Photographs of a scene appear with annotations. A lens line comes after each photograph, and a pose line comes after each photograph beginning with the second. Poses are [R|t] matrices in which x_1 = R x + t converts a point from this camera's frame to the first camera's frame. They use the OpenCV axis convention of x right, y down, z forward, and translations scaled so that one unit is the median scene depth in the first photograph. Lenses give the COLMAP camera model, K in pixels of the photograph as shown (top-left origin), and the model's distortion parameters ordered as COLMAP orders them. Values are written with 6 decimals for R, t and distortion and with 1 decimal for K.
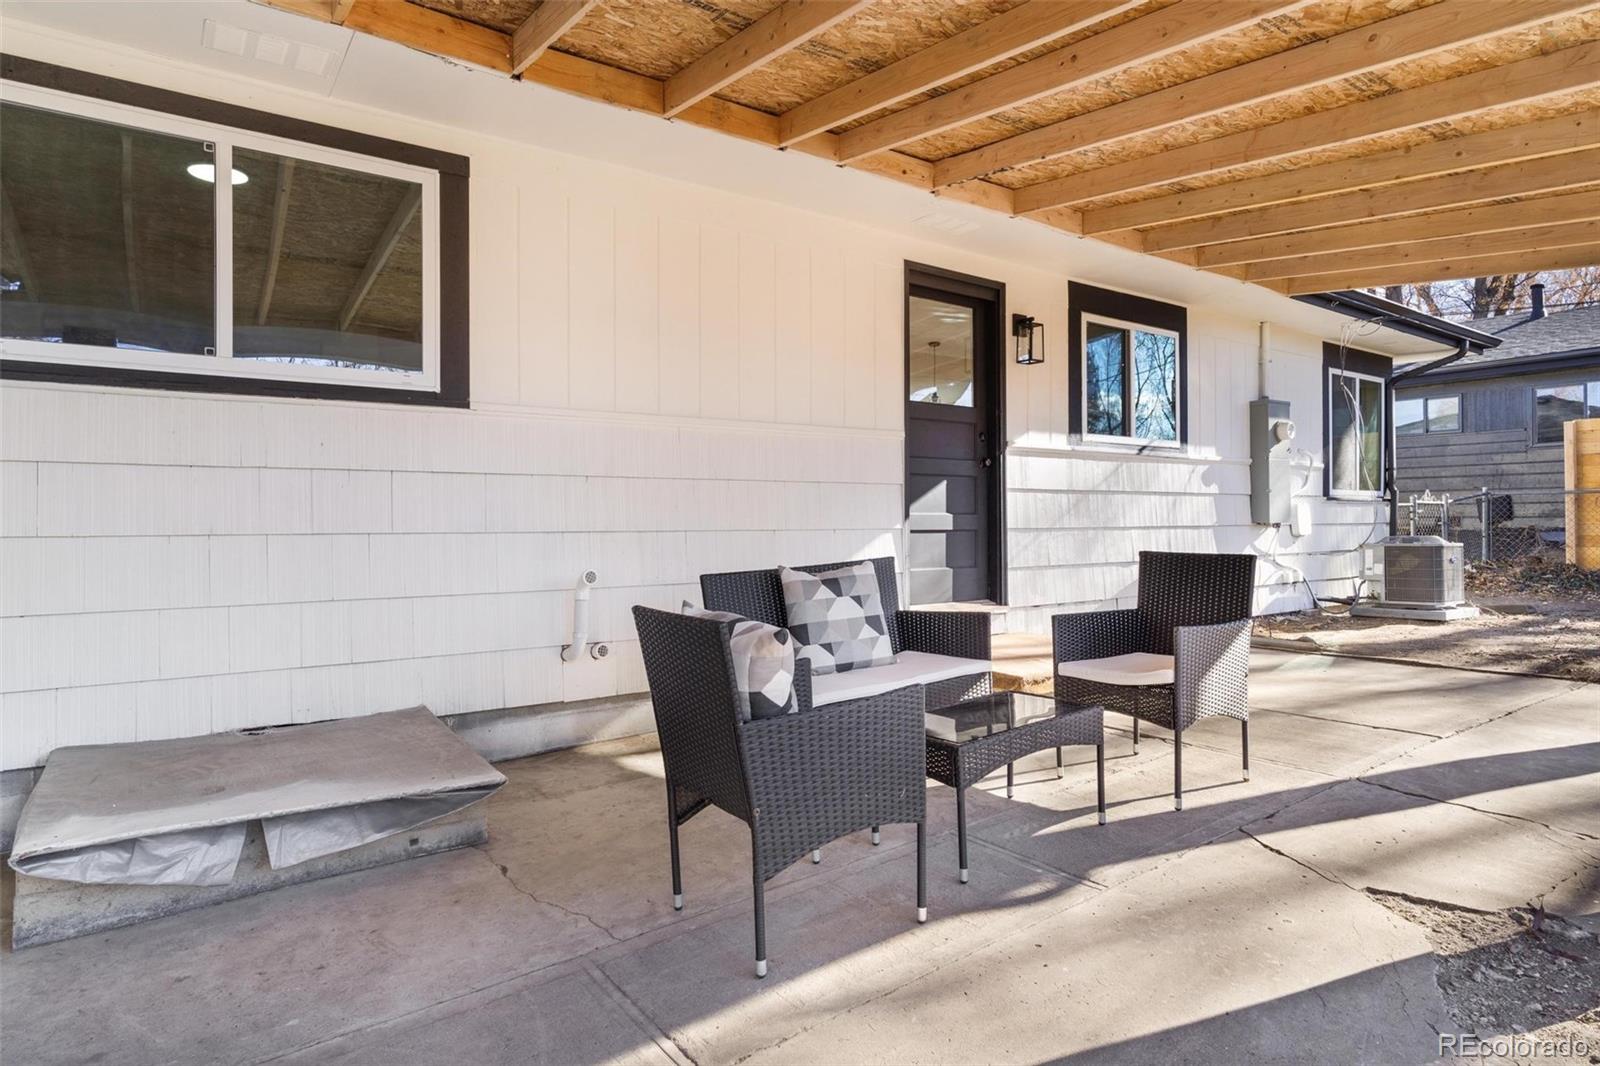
lens RADIAL K [[856.9, 0, 800.0], [0, 856.9, 533.0], [0, 0, 1]] dist [0.000110, -0.000004]
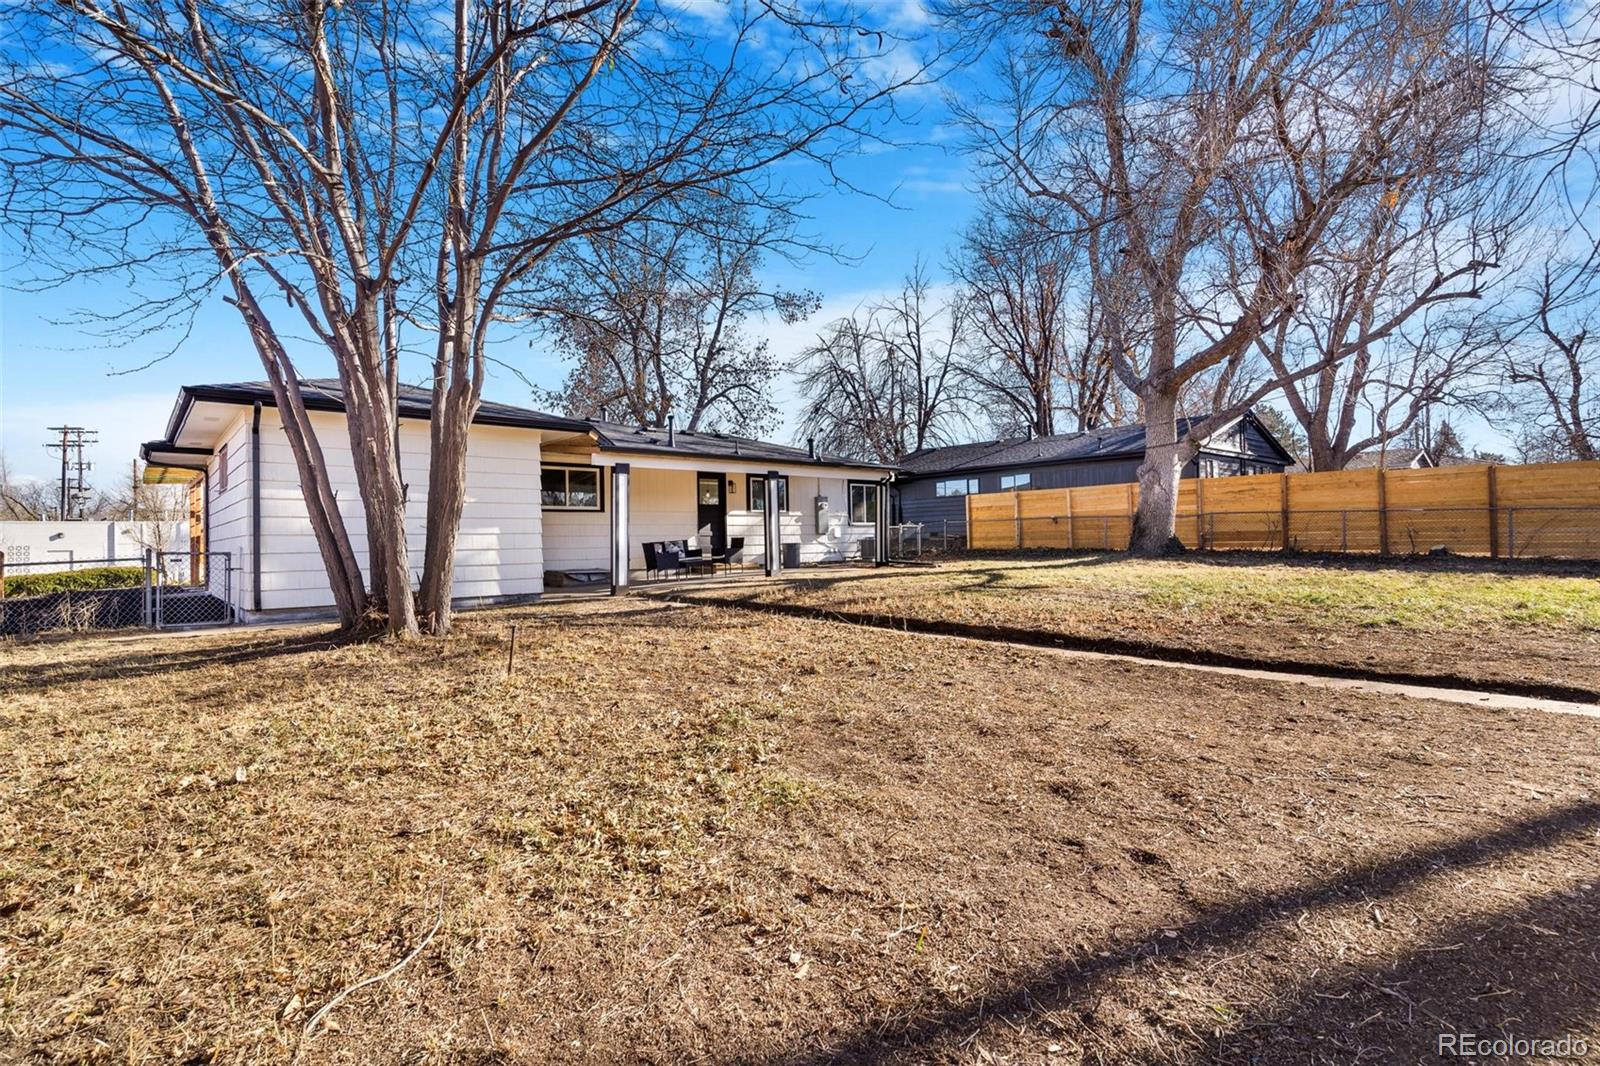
lens RADIAL K [[756.0, 0, 800.0], [0, 756.0, 533.0], [0, 0, 1]] dist [-0.000298, 0.000006]
pose [[0.993439, -0.000749, 0.114357, 0.179153], [0.001670, 0.999967, -0.007954, 0.011193], [-0.114347, 0.008093, 0.993408, -2.476683]]
